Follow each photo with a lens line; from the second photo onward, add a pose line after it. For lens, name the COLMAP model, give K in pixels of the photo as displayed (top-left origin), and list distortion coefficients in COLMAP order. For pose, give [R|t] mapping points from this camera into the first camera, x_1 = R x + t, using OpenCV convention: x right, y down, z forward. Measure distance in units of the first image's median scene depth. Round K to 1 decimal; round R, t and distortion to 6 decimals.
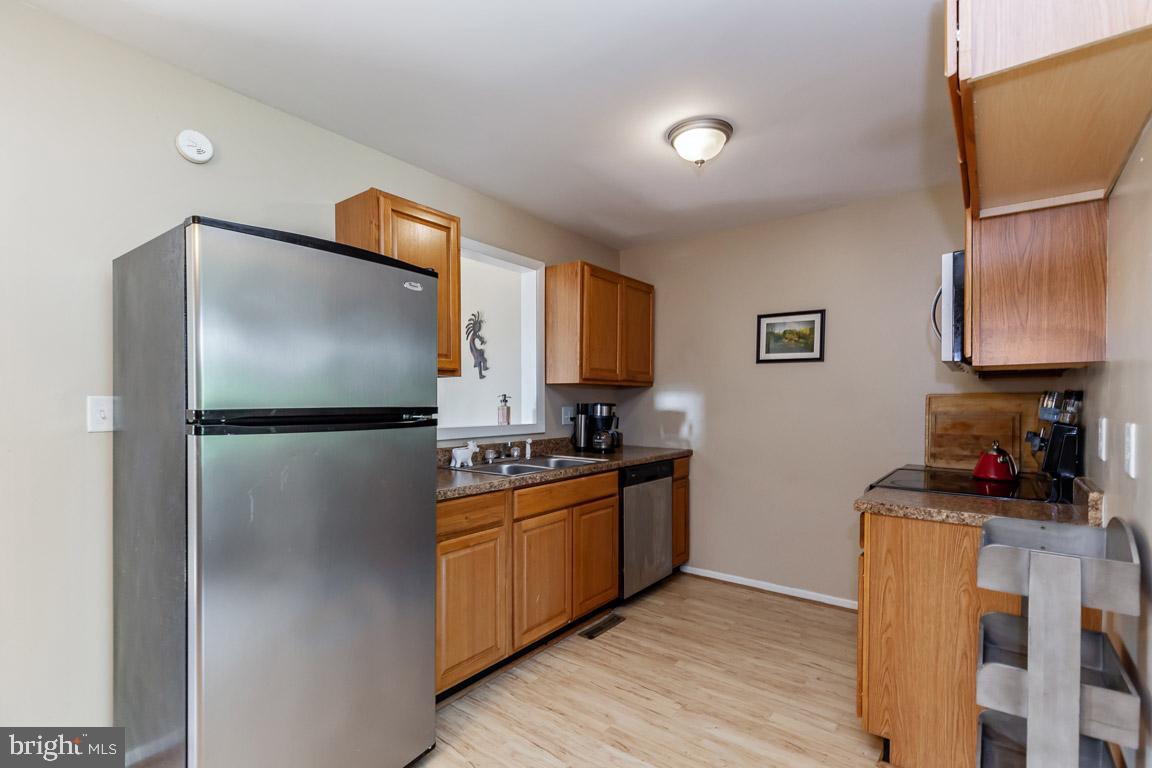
lens RADIAL K [[523.7, 0, 584.0], [0, 523.7, 411.7], [0, 0, 1]] dist [0.006693, -0.001052]
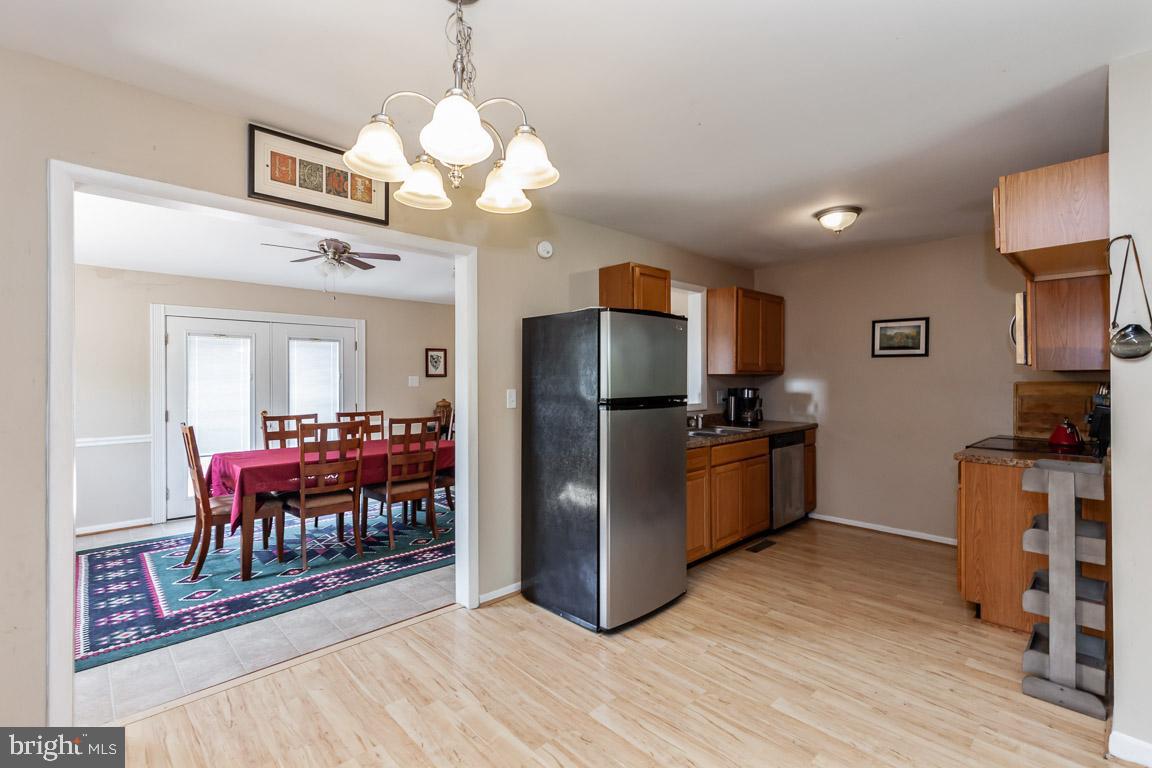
lens RADIAL K [[523.7, 0, 572.0], [0, 523.7, 379.1], [0, 0, 1]] dist [0.006693, -0.001052]
pose [[0.987358, -0.005004, -0.158428, -0.249148], [0.002358, 0.999855, -0.016884, -0.021687], [0.158490, 0.016297, 0.987226, -0.505944]]
